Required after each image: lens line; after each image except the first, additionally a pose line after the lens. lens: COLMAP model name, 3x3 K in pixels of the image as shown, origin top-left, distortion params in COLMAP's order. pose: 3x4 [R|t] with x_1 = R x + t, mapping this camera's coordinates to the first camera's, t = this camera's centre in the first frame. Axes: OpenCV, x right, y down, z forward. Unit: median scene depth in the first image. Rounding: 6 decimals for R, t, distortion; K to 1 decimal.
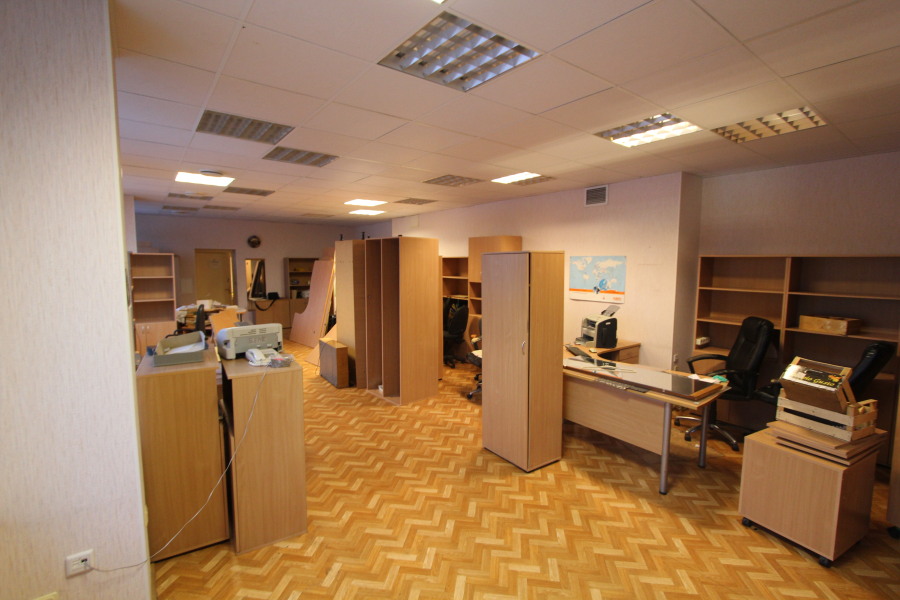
lens RADIAL K [[414.1, 0, 452.4], [0, 414.1, 240.2], [0, 0, 1]] dist [-0.001563, 0.000139]
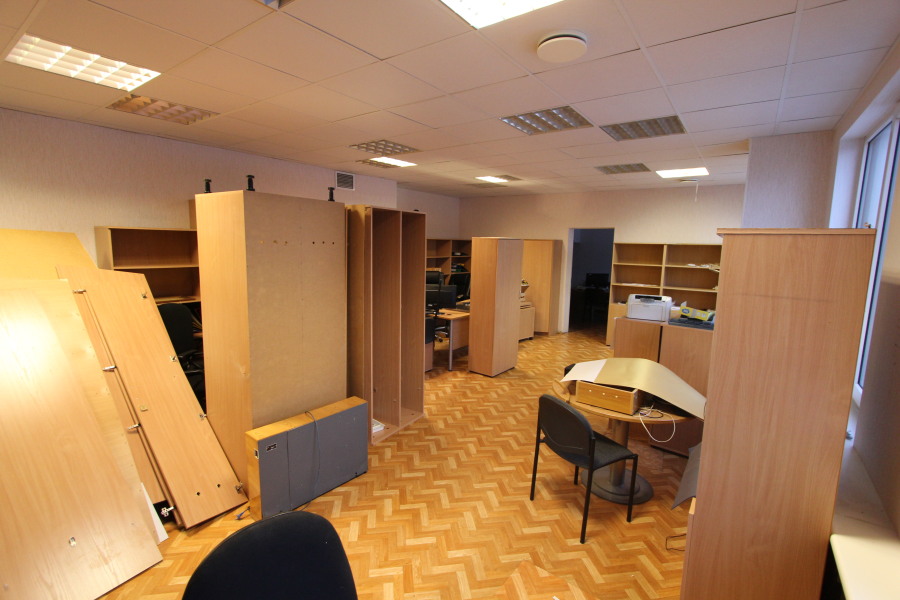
lens RADIAL K [[414.1, 0, 449.4], [0, 414.1, 301.1], [0, 0, 1]] dist [-0.001563, 0.000139]
pose [[-0.284066, -0.138594, 0.948735, -1.003763], [-0.066425, 0.989965, 0.124729, 0.062755], [-0.956501, -0.027588, -0.290421, 1.314984]]
